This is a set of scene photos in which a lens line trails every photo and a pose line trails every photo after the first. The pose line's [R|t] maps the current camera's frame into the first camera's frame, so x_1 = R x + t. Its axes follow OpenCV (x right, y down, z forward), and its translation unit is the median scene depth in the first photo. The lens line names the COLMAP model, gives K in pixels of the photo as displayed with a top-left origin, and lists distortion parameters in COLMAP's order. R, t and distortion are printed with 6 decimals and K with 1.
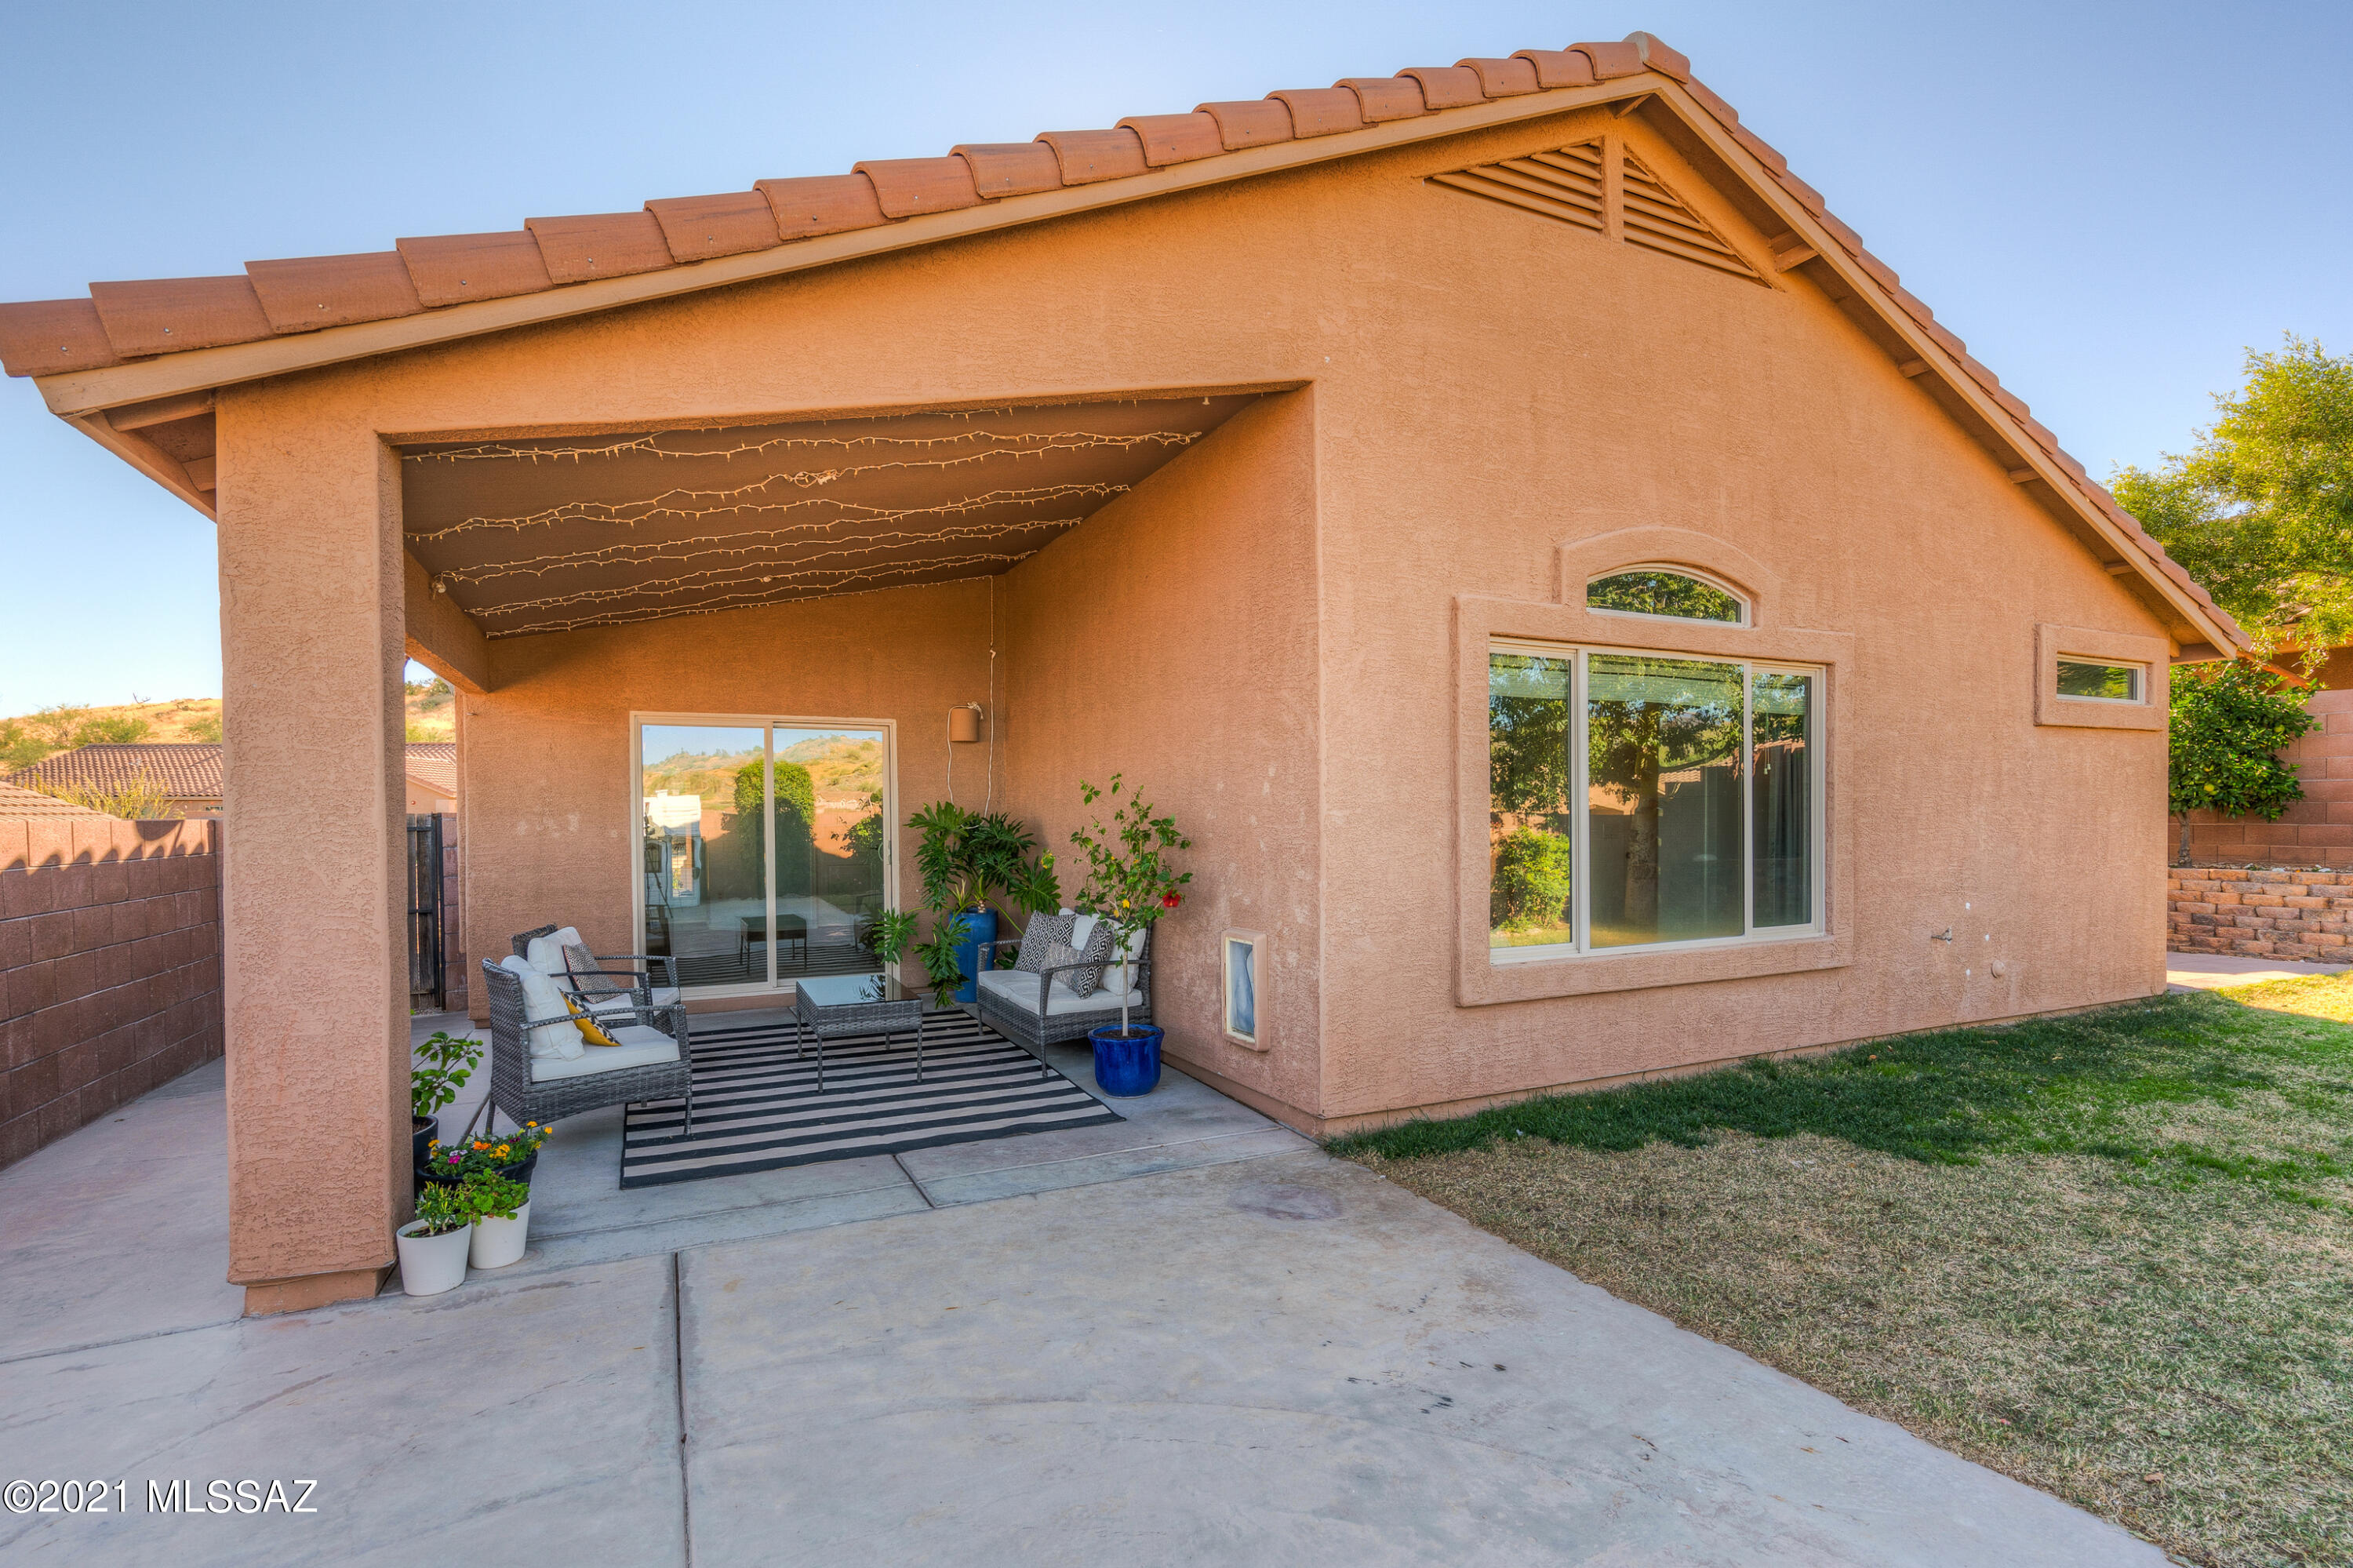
lens RADIAL K [[1065.1, 0, 1168.5], [0, 1065.1, 835.7], [0, 0, 1]] dist [-0.010390, 0.006824]
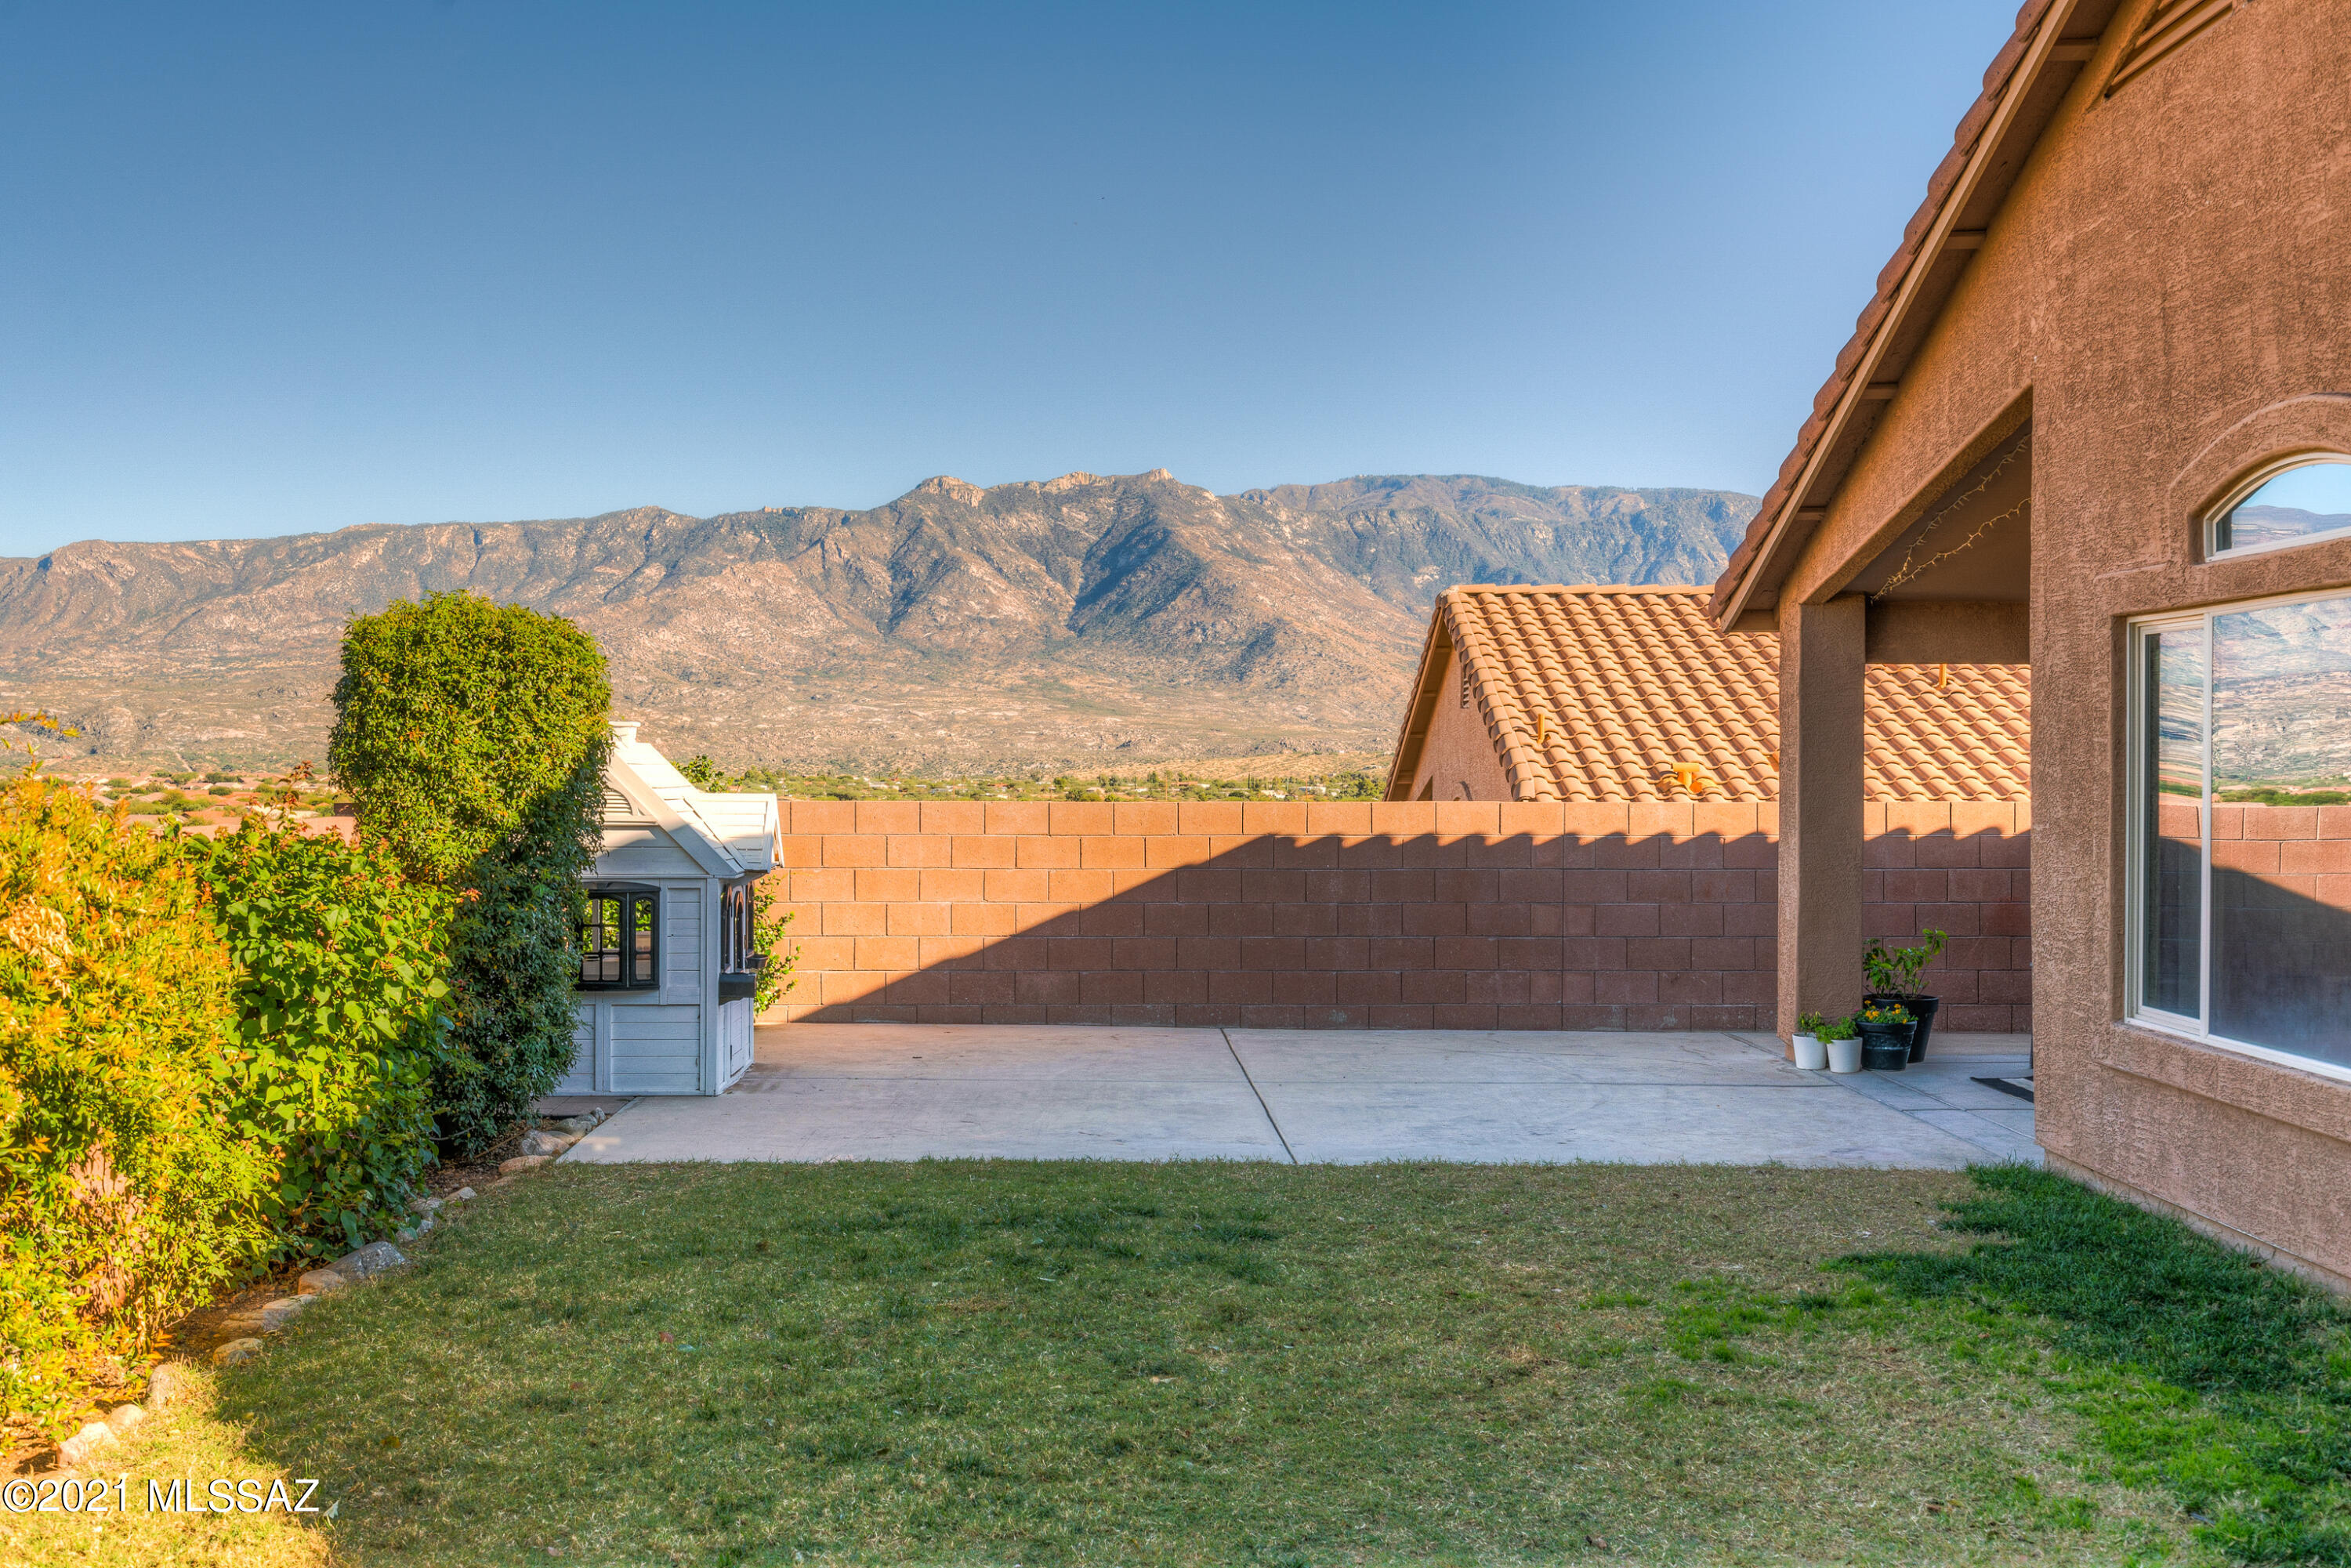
lens RADIAL K [[2298.6, 0, 1166.9], [0, 2298.6, 780.3], [0, 0, 1]] dist [0.017085, 0.000000]
pose [[-0.409019, 0.019925, -0.912308, 1.652119], [-0.007503, 0.999654, 0.025197, -0.075507], [0.912495, 0.017151, -0.408729, 0.784941]]
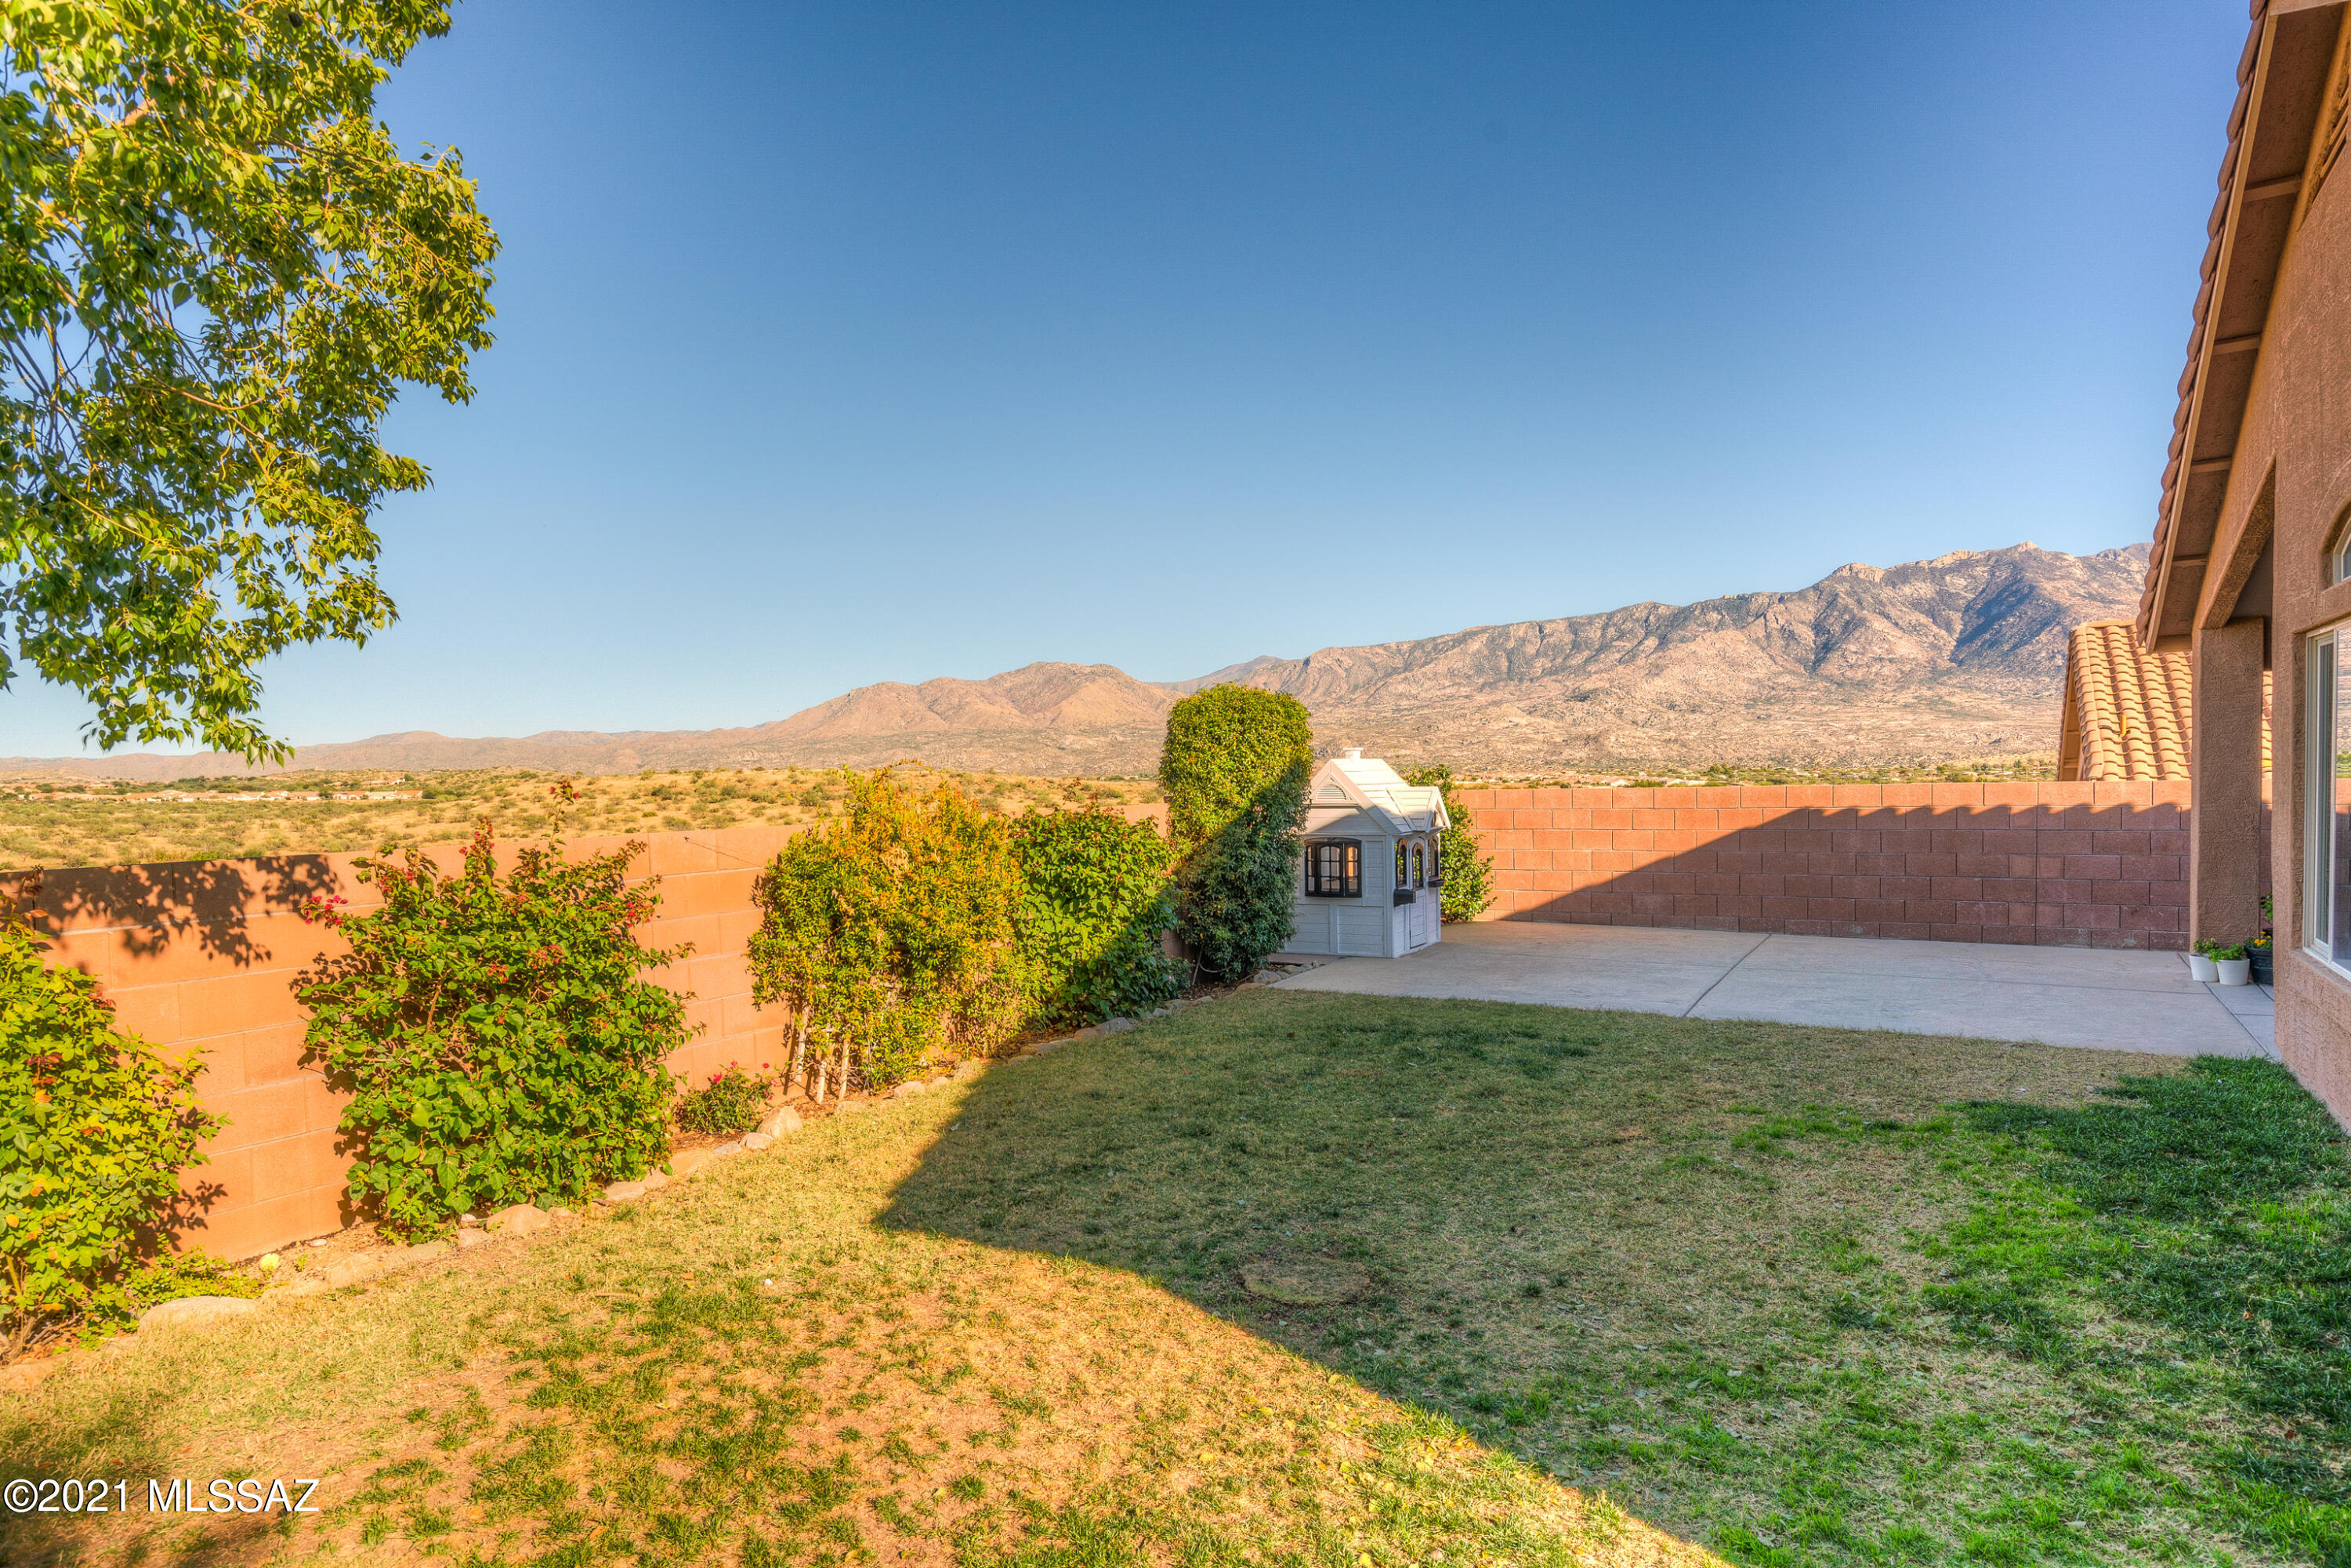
lens RADIAL K [[1390.7, 0, 1158.0], [0, 1390.7, 835.0], [0, 0, 1]] dist [0.000609, 0.003085]
pose [[-0.830956, 0.057346, -0.553375, 1.488456], [0.027484, 0.997690, 0.062119, -0.079431], [0.555659, 0.036409, -0.830613, 1.130775]]
